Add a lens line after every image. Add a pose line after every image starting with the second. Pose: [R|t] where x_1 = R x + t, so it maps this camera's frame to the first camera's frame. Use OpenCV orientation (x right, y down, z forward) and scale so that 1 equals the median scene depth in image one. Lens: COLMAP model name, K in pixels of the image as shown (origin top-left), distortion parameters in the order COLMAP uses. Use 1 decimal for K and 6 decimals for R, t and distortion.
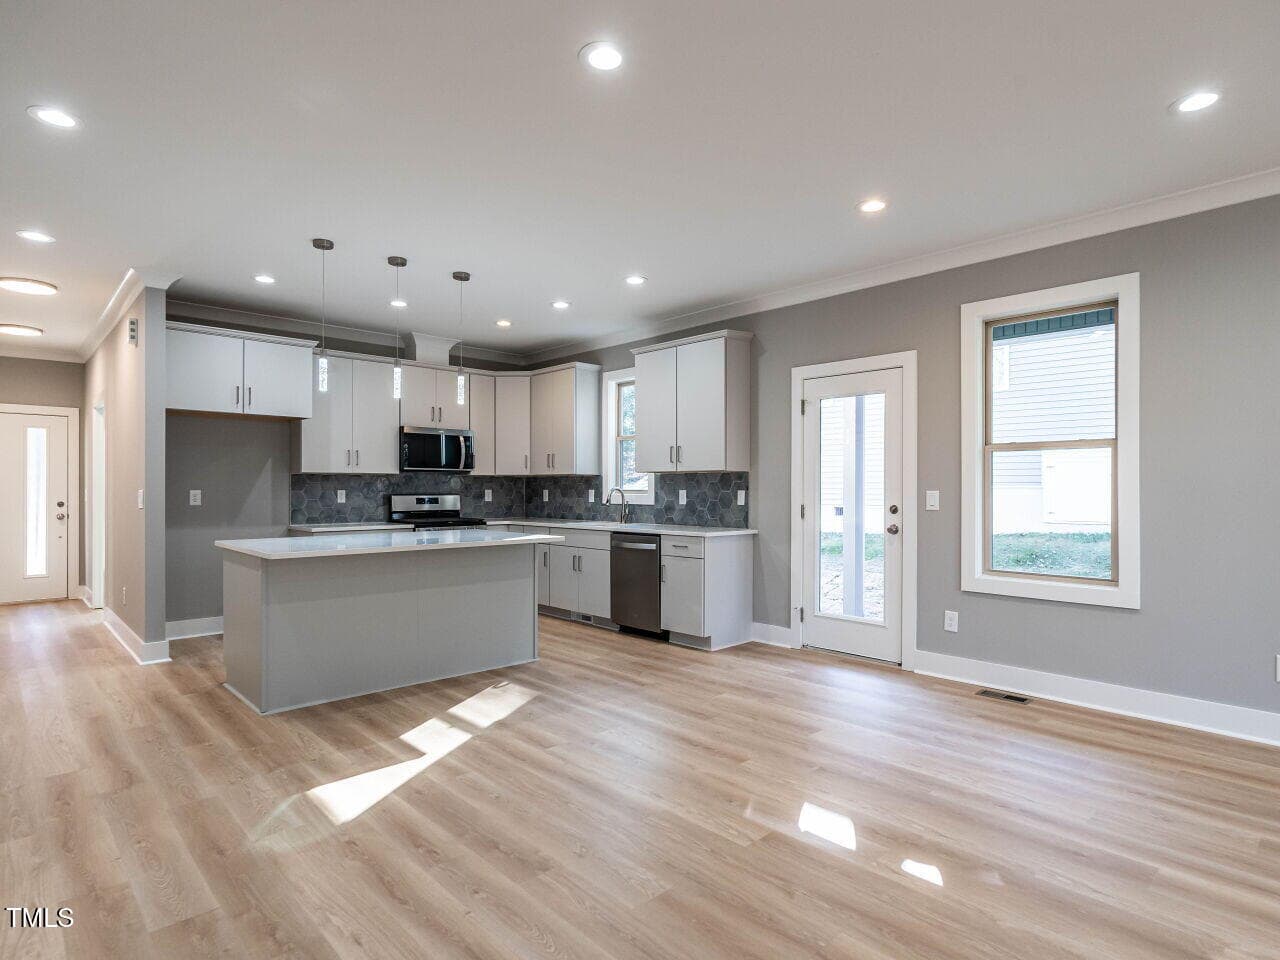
lens RADIAL K [[700.5, 0, 646.4], [0, 700.5, 488.7], [0, 0, 1]] dist [-0.003422, 0.001228]
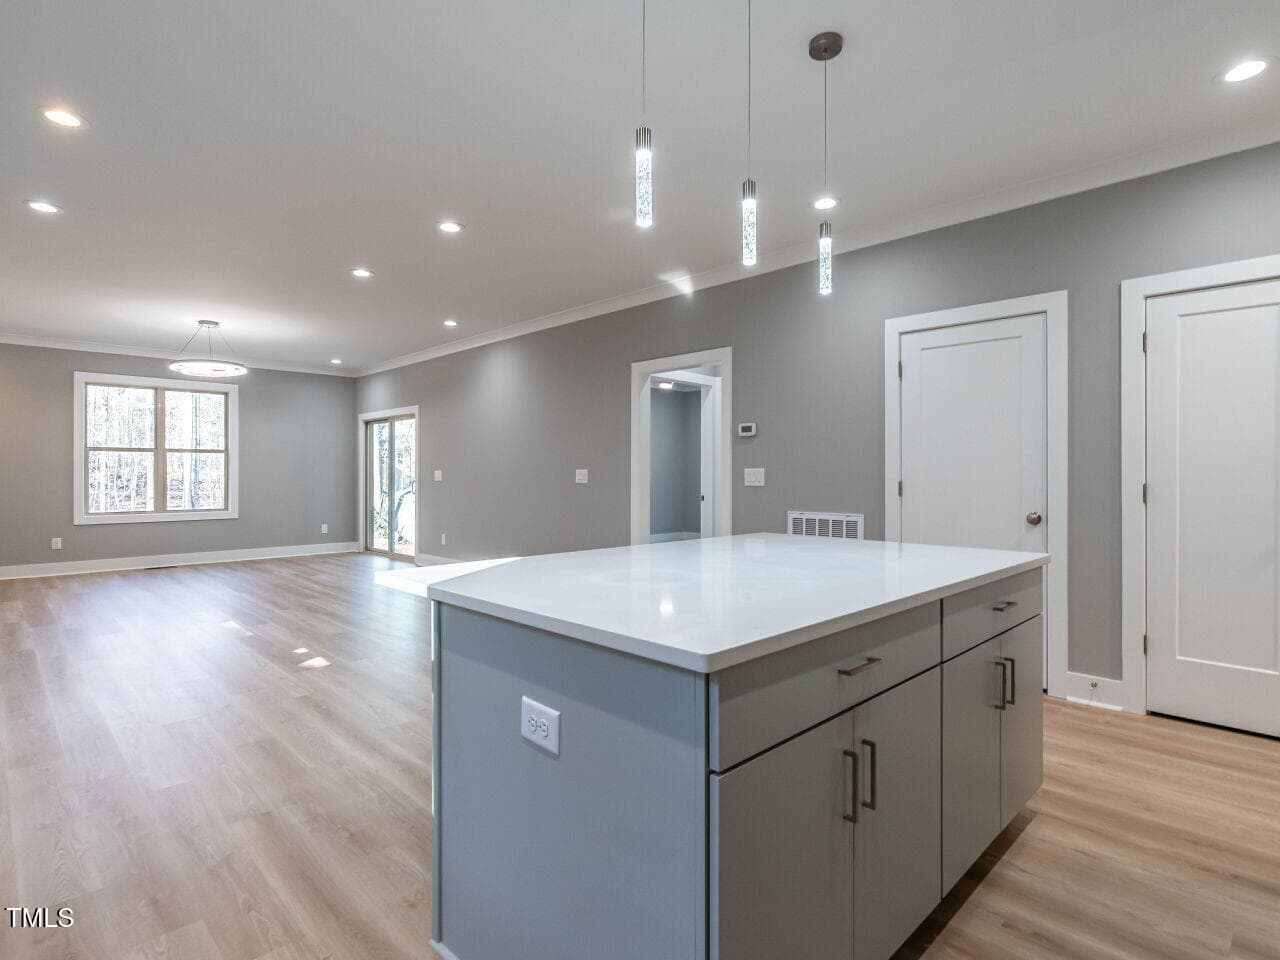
lens RADIAL K [[670.5, 0, 633.3], [0, 670.5, 469.0], [0, 0, 1]] dist [0.003738, 0.001047]
pose [[-0.999883, -0.001618, -0.015187, -0.217898], [-0.001508, 0.999973, -0.007254, 0.009297], [0.015198, -0.007231, -0.999858, 1.171317]]
